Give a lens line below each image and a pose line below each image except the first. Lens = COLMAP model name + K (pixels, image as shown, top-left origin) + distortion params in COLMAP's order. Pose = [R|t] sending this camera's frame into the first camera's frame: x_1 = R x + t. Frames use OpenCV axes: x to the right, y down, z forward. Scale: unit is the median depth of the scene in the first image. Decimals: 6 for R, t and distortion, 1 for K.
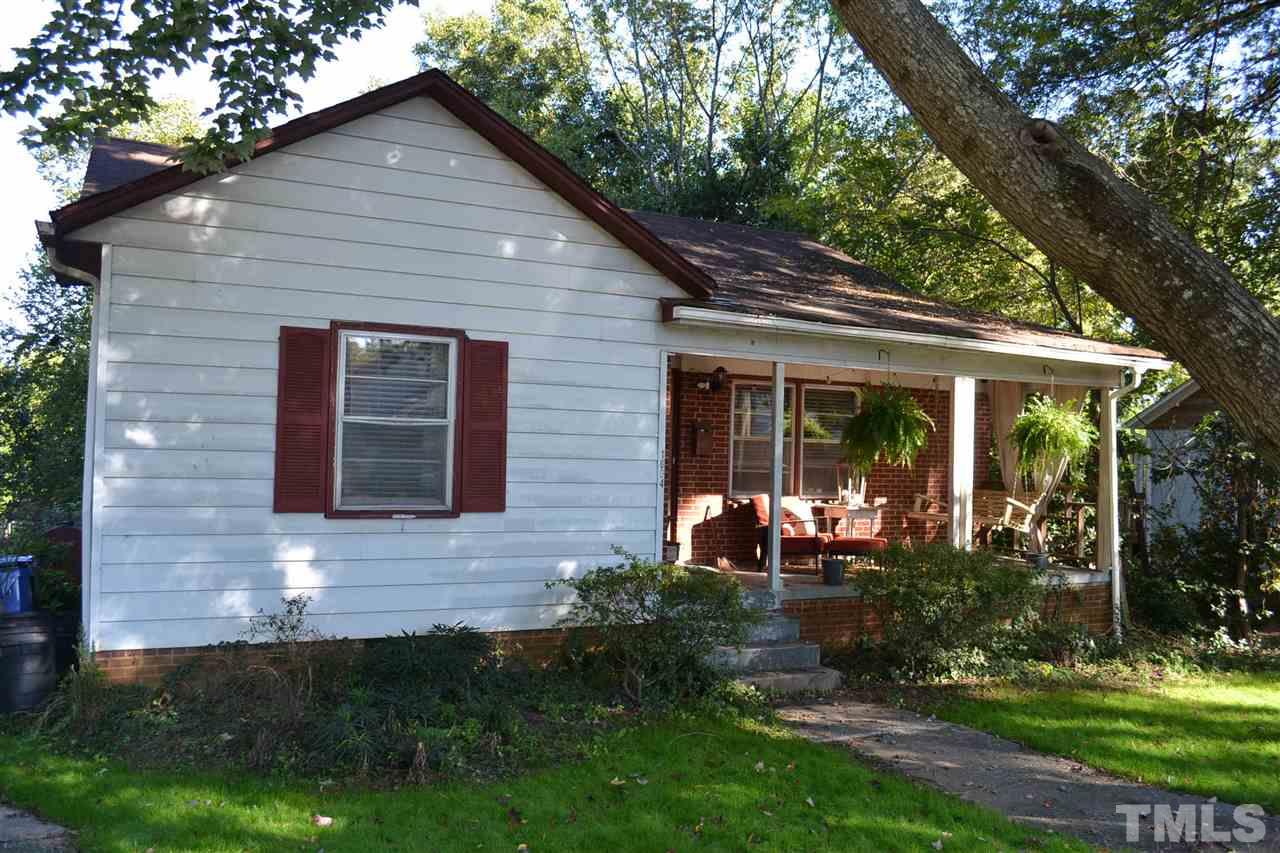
lens RADIAL K [[1030.1, 0, 641.3], [0, 1030.1, 433.0], [0, 0, 1]] dist [-0.087912, 0.021133]
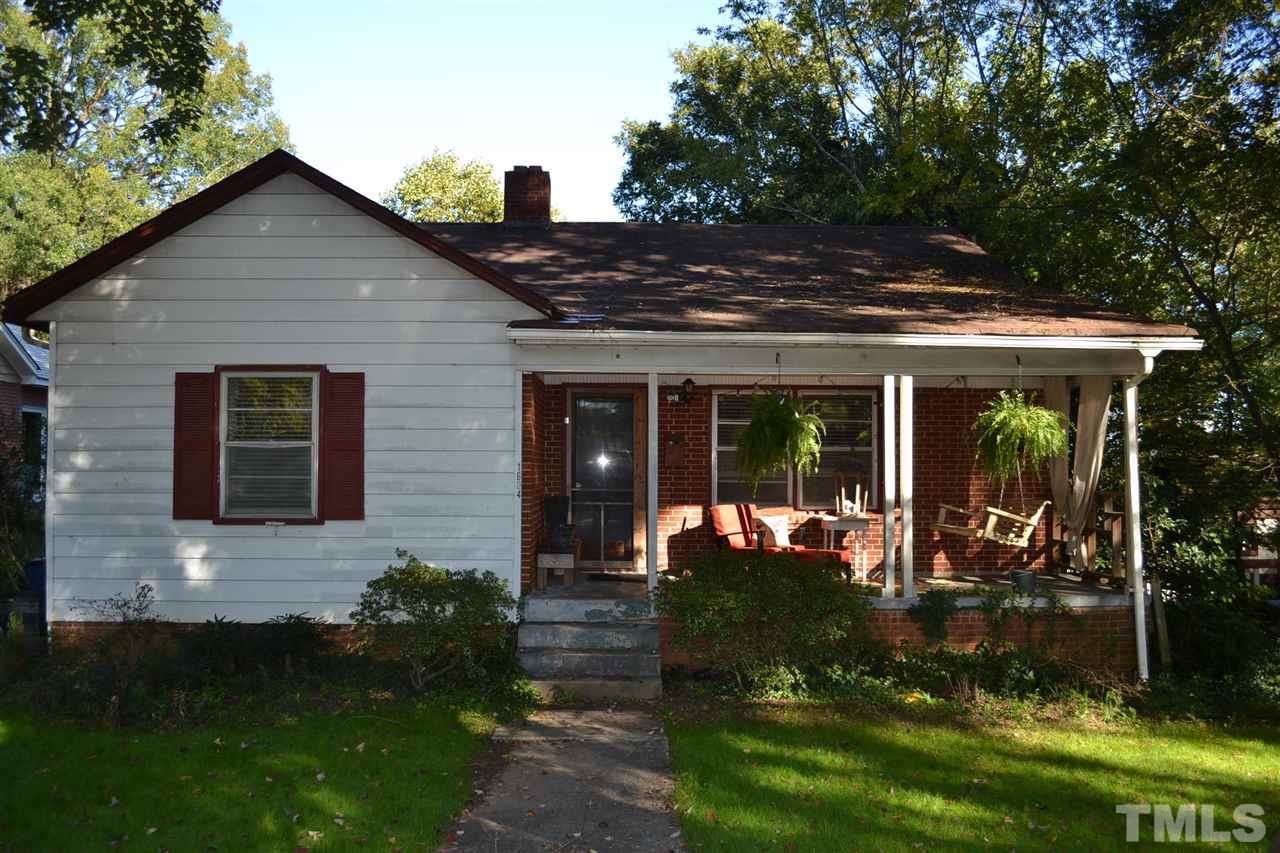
lens RADIAL K [[1030.1, 0, 641.3], [0, 1030.1, 433.0], [0, 0, 1]] dist [-0.087912, 0.021133]
pose [[0.904378, -0.036524, -0.425167, 0.637852], [0.029283, 0.999294, -0.023556, 0.015629], [0.425727, 0.008853, 0.904808, 0.094959]]
